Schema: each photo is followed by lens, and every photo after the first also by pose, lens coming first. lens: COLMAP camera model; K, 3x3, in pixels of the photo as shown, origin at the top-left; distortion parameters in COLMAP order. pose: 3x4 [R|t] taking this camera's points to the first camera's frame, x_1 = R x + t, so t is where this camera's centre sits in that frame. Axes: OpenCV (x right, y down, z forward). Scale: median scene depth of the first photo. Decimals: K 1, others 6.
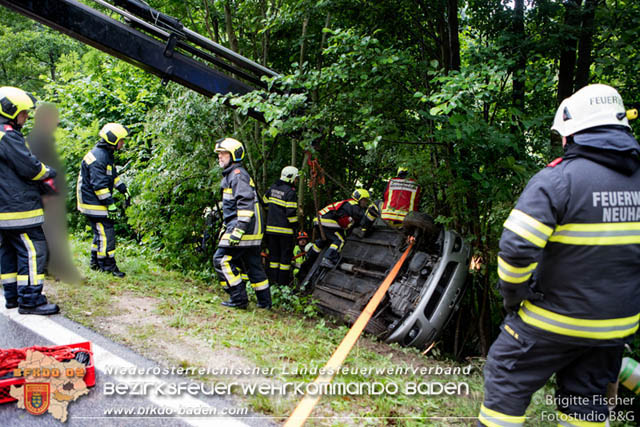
lens RADIAL K [[512.6, 0, 319.2], [0, 512.6, 216.4], [0, 0, 1]] dist [-0.048701, -0.006333]
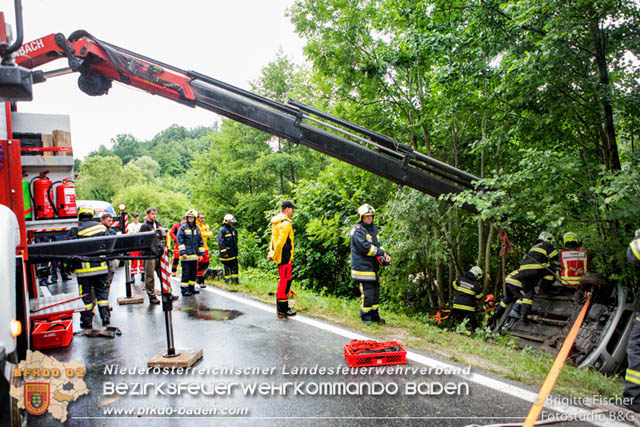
lens RADIAL K [[468.2, 0, 324.3], [0, 468.2, 223.2], [0, 0, 1]] dist [0.001242, 0.012211]
pose [[0.958499, -0.037710, -0.282590, -0.142654], [-0.003408, 0.989627, -0.143622, 0.048107], [0.285074, 0.138624, 0.948428, -0.413431]]
